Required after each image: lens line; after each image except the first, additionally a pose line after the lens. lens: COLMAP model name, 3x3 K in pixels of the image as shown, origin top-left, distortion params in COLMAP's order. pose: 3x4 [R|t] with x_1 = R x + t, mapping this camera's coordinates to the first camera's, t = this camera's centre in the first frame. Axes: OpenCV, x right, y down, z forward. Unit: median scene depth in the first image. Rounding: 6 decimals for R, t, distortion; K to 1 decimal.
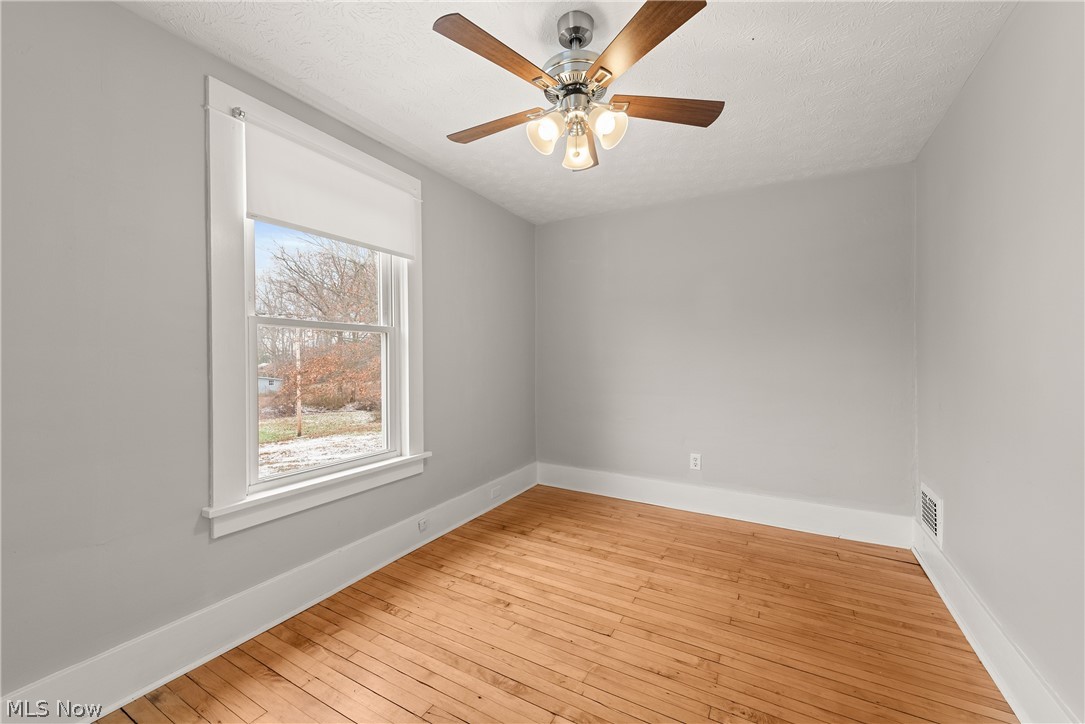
lens RADIAL K [[428.3, 0, 544.1], [0, 428.3, 364.0], [0, 0, 1]] dist [0.012259, -0.000153]
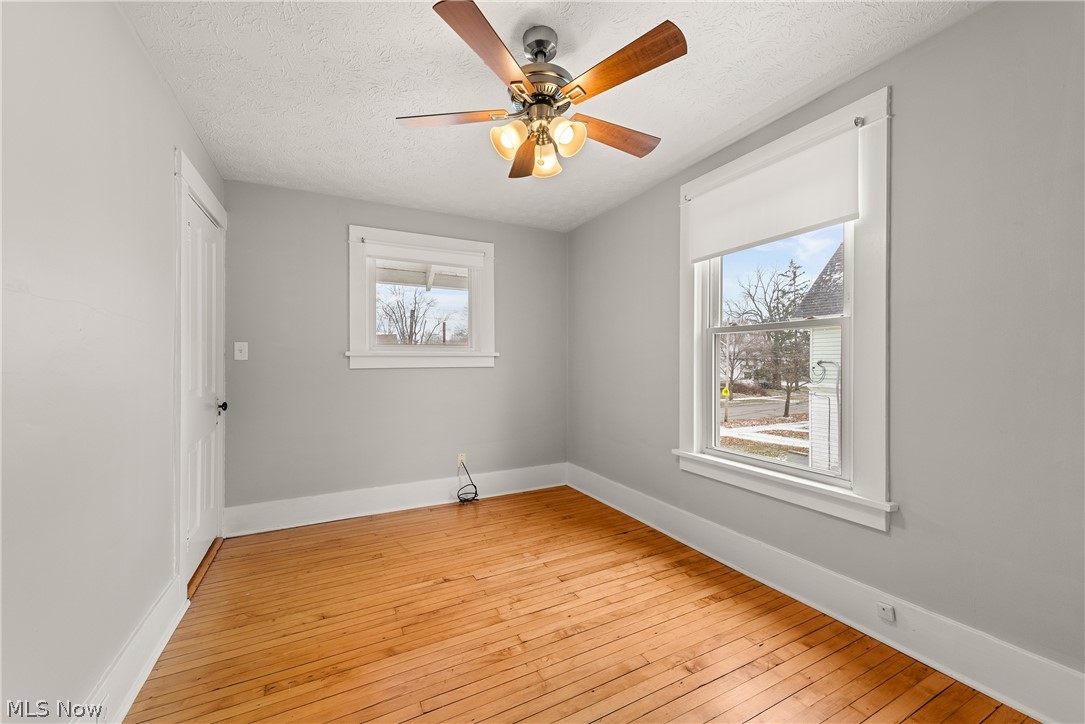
lens RADIAL K [[428.3, 0, 544.1], [0, 428.3, 364.0], [0, 0, 1]] dist [0.012259, -0.000153]
pose [[-0.553786, 0.009473, -0.832605, 0.786790], [-0.007407, 0.999840, 0.016303, -0.013143], [0.832626, 0.015196, -0.553627, 1.327668]]
